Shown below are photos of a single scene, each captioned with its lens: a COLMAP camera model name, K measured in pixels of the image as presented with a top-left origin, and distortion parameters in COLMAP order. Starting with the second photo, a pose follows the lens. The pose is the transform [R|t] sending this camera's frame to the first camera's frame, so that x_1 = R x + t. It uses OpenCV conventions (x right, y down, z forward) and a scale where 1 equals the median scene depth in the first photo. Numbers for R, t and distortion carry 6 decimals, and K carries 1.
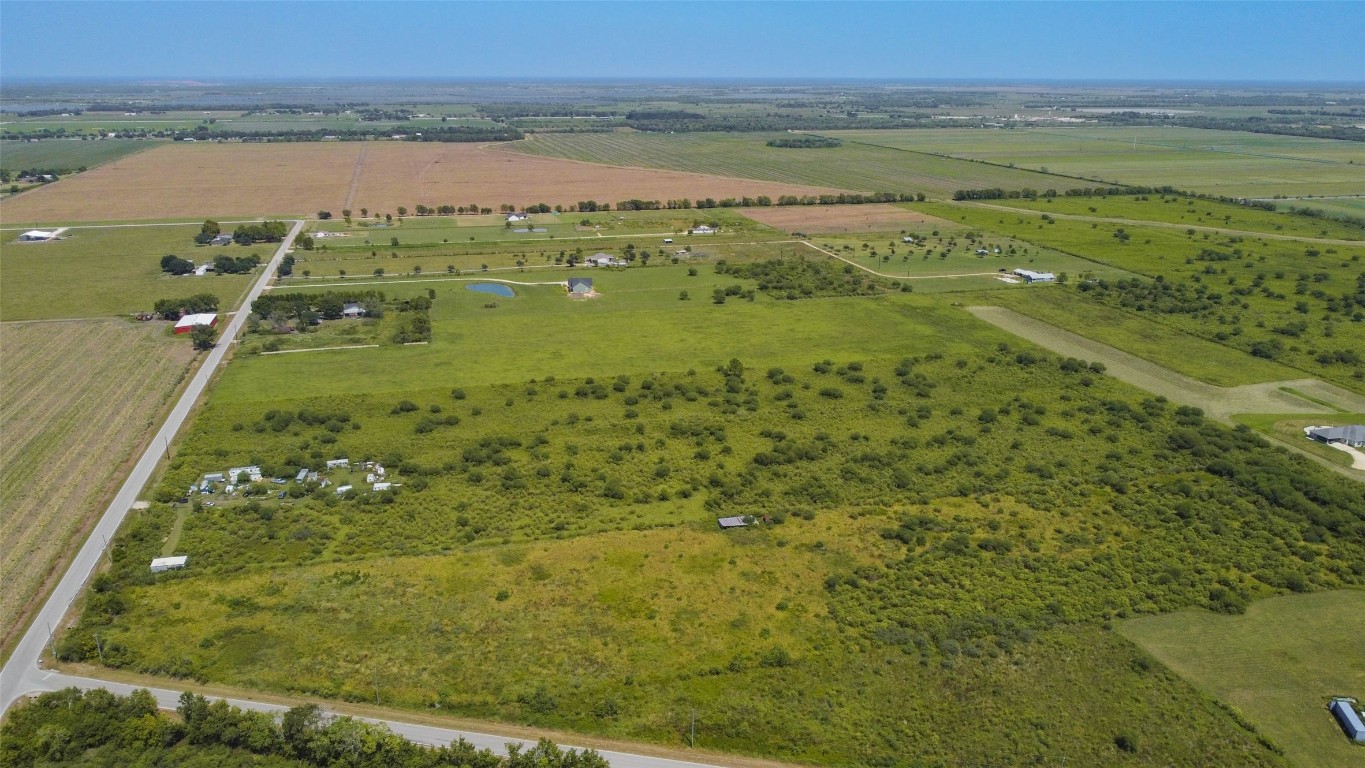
lens RADIAL K [[1034.5, 0, 680.4], [0, 1034.5, 383.4], [0, 0, 1]] dist [0.001757, -0.008356]
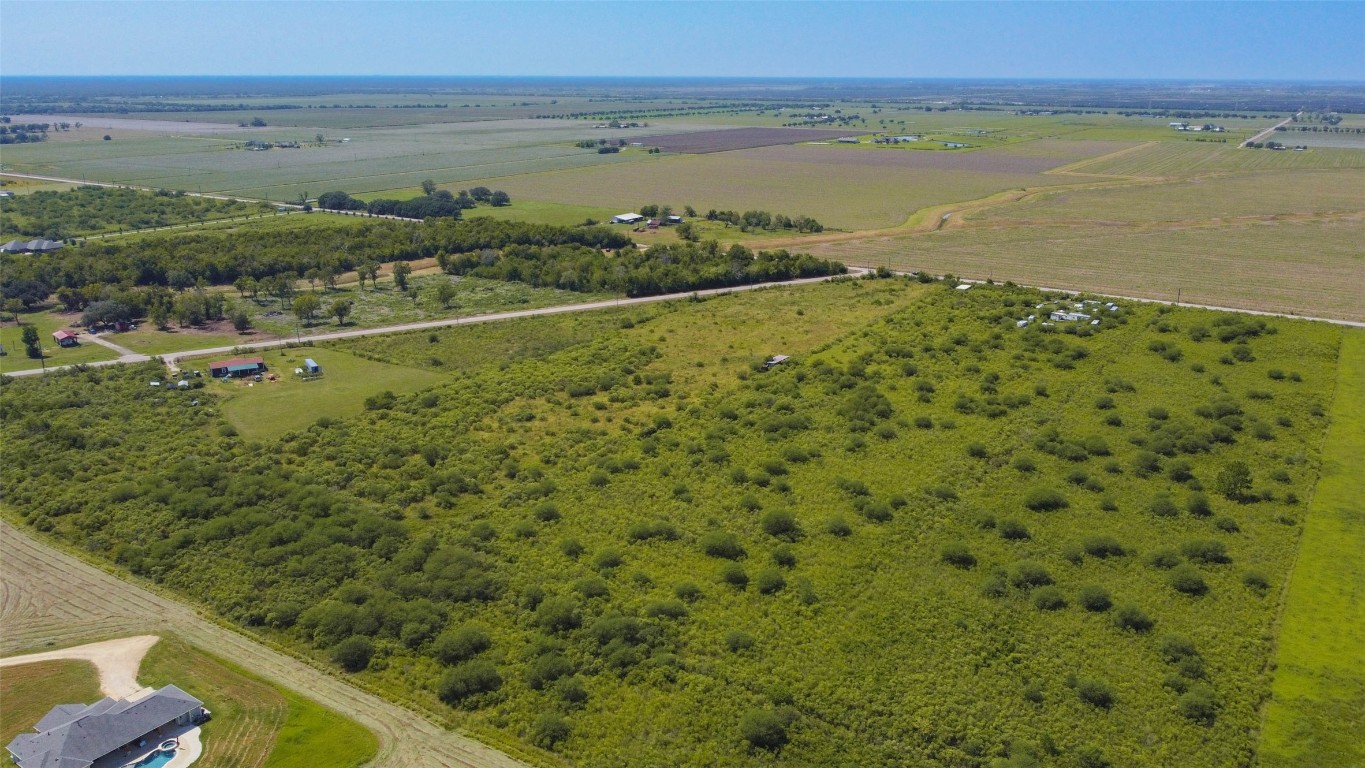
lens RADIAL K [[1034.5, 0, 680.4], [0, 1034.5, 383.4], [0, 0, 1]] dist [0.001757, -0.008356]
pose [[-0.740844, 0.188983, -0.644543, 0.656810], [-0.201109, 0.853168, 0.481310, -0.280338], [0.640863, 0.486199, -0.594058, 1.212081]]
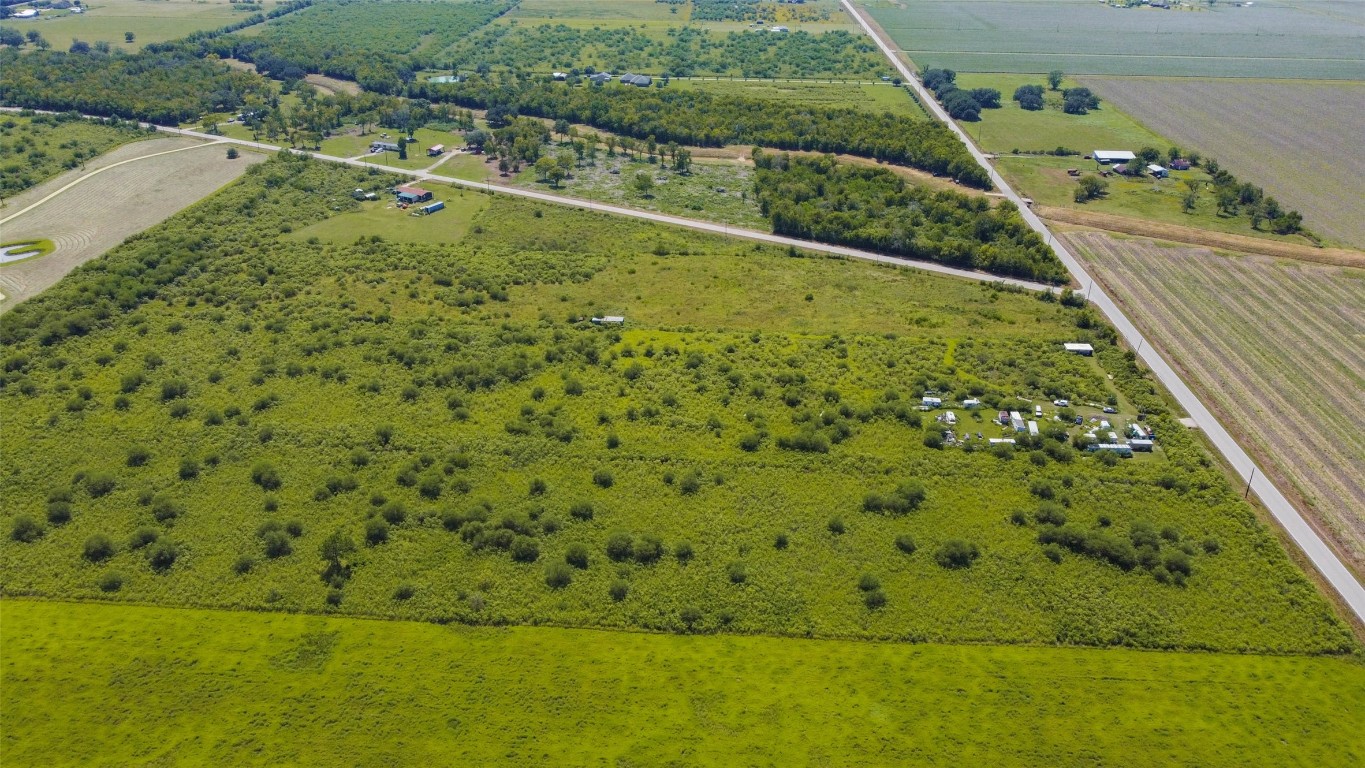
lens RADIAL K [[1034.5, 0, 680.4], [0, 1034.5, 383.4], [0, 0, 1]] dist [0.001757, -0.008356]
pose [[-0.955672, -0.144692, 0.256428, -0.248874], [0.070868, 0.732277, 0.677309, -0.446342], [-0.285777, 0.665458, -0.689563, 1.362903]]
